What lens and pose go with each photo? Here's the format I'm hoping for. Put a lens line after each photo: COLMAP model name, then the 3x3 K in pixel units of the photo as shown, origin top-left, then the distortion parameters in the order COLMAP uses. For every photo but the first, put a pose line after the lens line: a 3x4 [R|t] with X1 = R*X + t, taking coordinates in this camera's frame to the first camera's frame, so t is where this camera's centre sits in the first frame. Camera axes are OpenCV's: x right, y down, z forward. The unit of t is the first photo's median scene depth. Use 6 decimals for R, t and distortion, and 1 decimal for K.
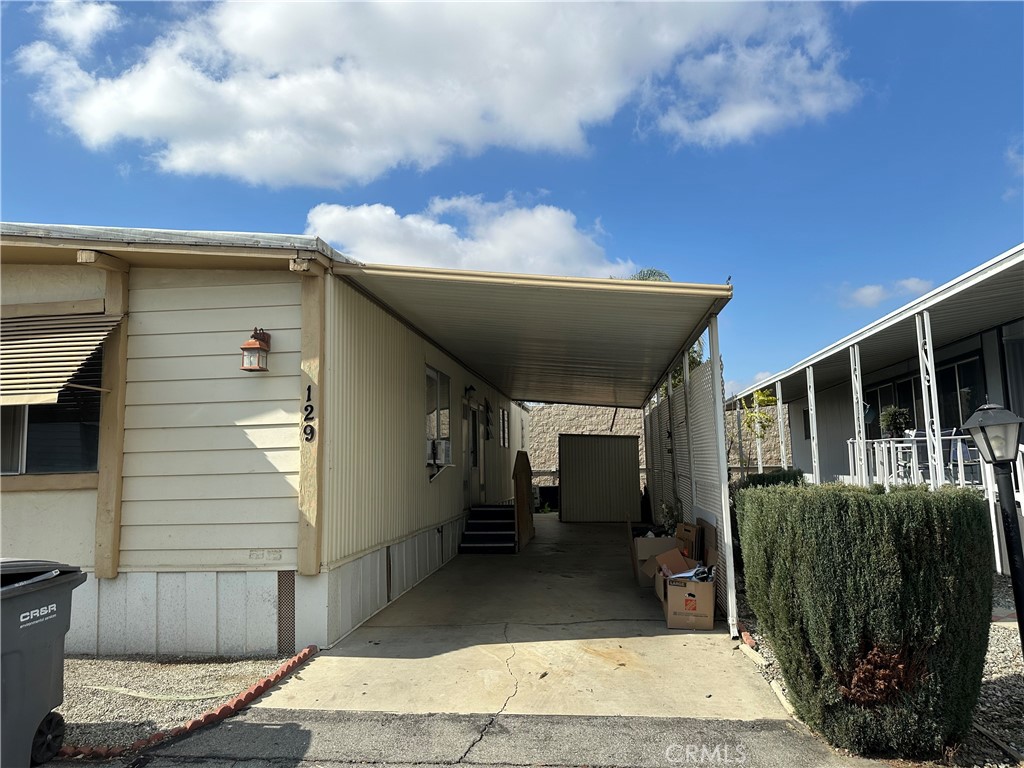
lens RADIAL K [[706.1, 0, 512.2], [0, 706.1, 380.7], [0, 0, 1]] dist [0.066503, -0.096540]
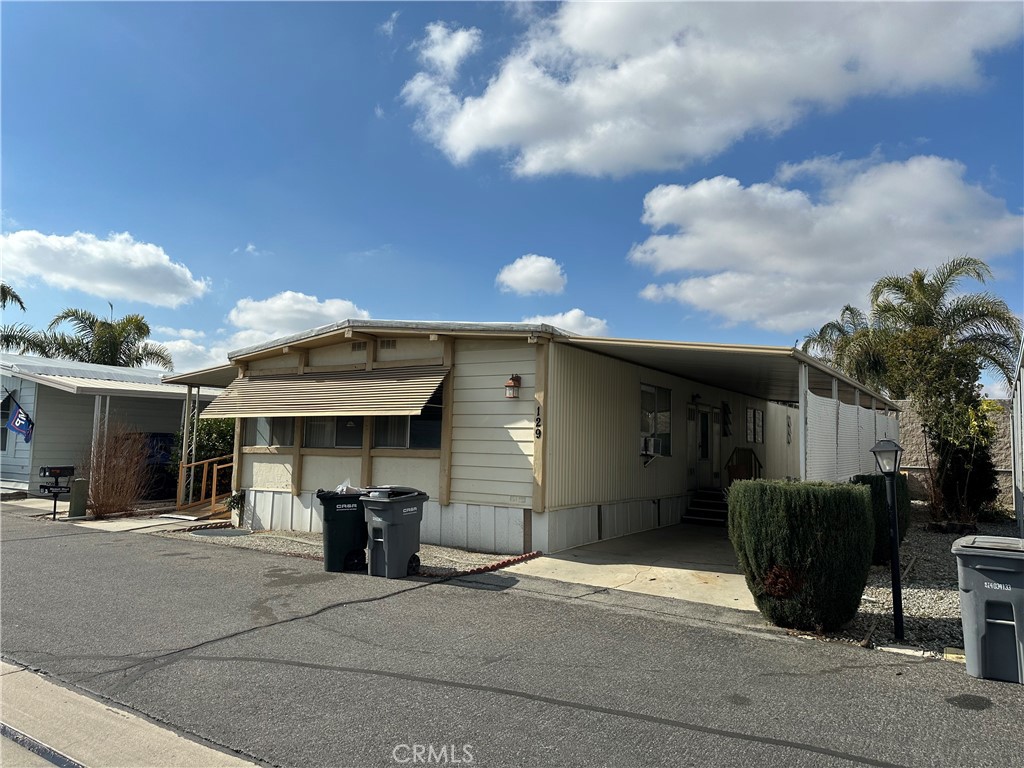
lens RADIAL K [[709.0, 0, 512.0], [0, 709.0, 384.0], [0, 0, 1]] dist [0.147316, -0.219542]
pose [[0.893064, 0.007866, -0.449860, 0.444597], [0.005198, 0.999600, 0.027798, -0.098201], [0.449899, -0.027164, 0.892666, -0.604964]]
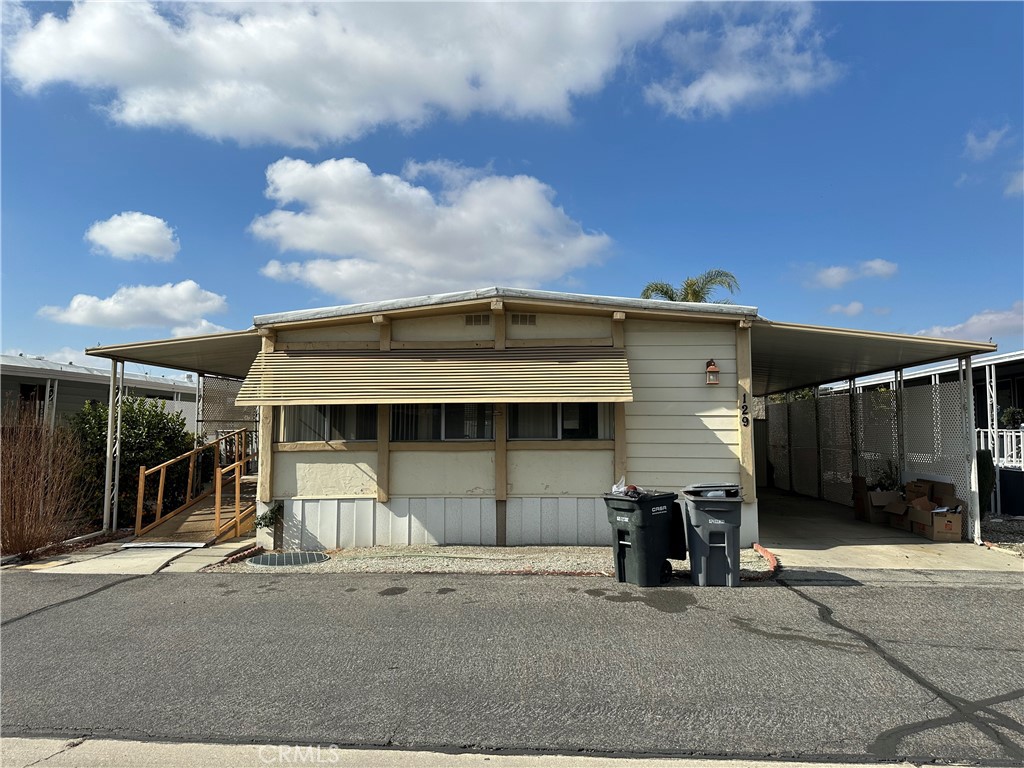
lens RADIAL K [[709.0, 0, 512.0], [0, 709.0, 384.0], [0, 0, 1]] dist [0.147316, -0.219542]
pose [[0.998463, 0.028601, 0.047470, -0.911552], [-0.030724, 0.998532, 0.044618, -0.075481], [-0.046125, -0.046008, 0.997876, -0.691299]]
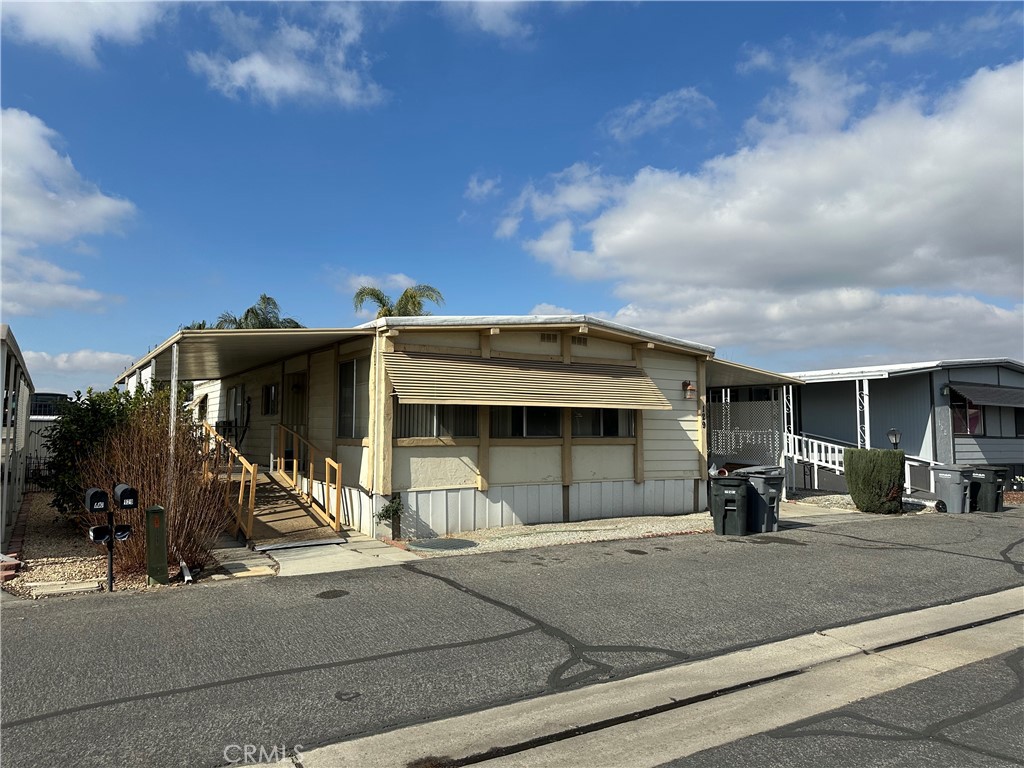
lens RADIAL K [[709.0, 0, 512.0], [0, 709.0, 384.0], [0, 0, 1]] dist [0.147316, -0.219542]
pose [[0.774972, 0.074344, 0.627607, -2.344233], [-0.101812, 0.994772, 0.007881, -0.019970], [-0.623740, -0.070006, 0.778490, -0.524238]]
